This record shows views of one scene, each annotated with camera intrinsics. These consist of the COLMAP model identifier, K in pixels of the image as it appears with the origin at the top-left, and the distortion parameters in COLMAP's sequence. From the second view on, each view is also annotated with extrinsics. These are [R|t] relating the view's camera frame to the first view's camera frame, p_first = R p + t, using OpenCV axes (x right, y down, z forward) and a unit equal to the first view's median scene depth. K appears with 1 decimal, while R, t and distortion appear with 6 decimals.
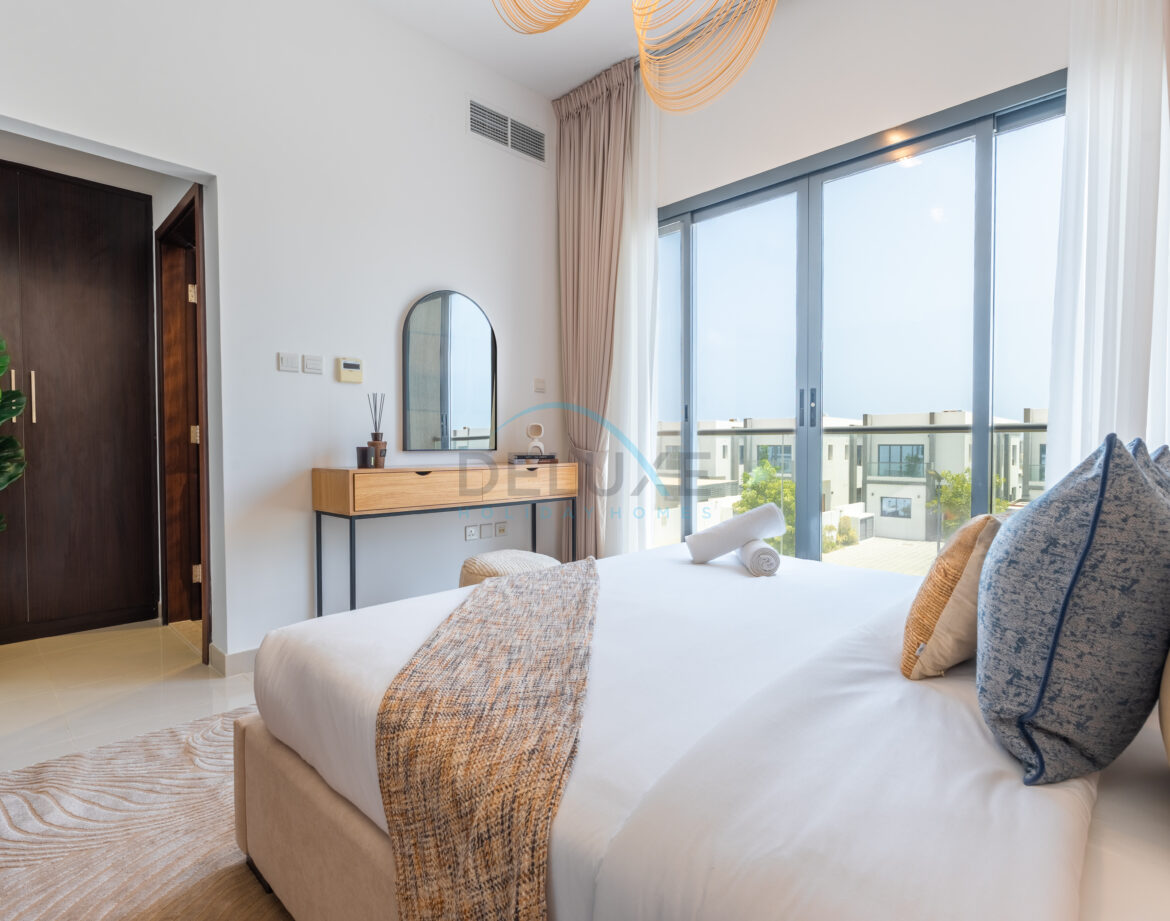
lens RADIAL K [[609.0, 0, 585.0], [0, 609.0, 460.5], [0, 0, 1]] dist [0.002479, 0.000018]
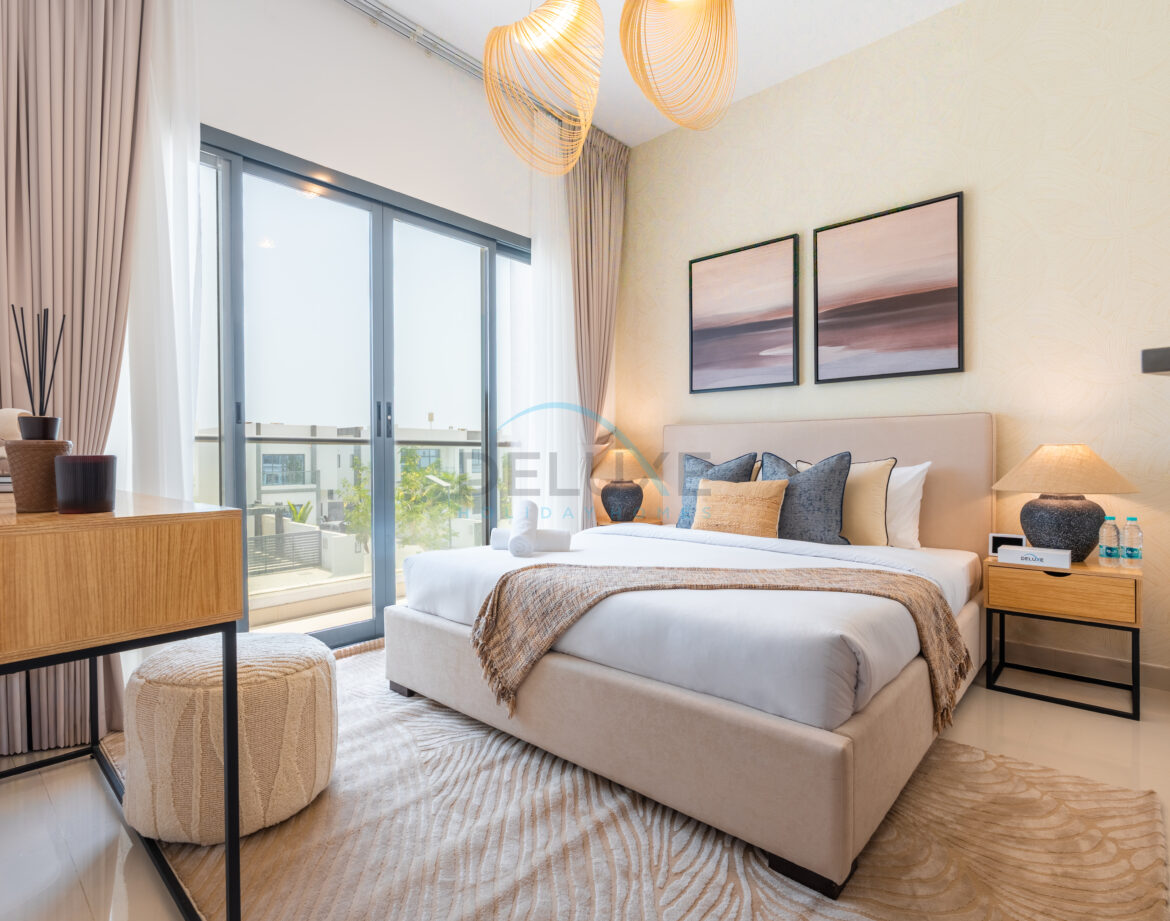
lens RADIAL K [[609.0, 0, 585.0], [0, 609.0, 460.5], [0, 0, 1]] dist [0.002479, 0.000018]
pose [[-0.029781, -0.006793, 0.999533, -0.715375], [0.026199, 0.999628, 0.007574, -0.013500], [-0.999213, 0.026412, -0.029592, 0.678020]]
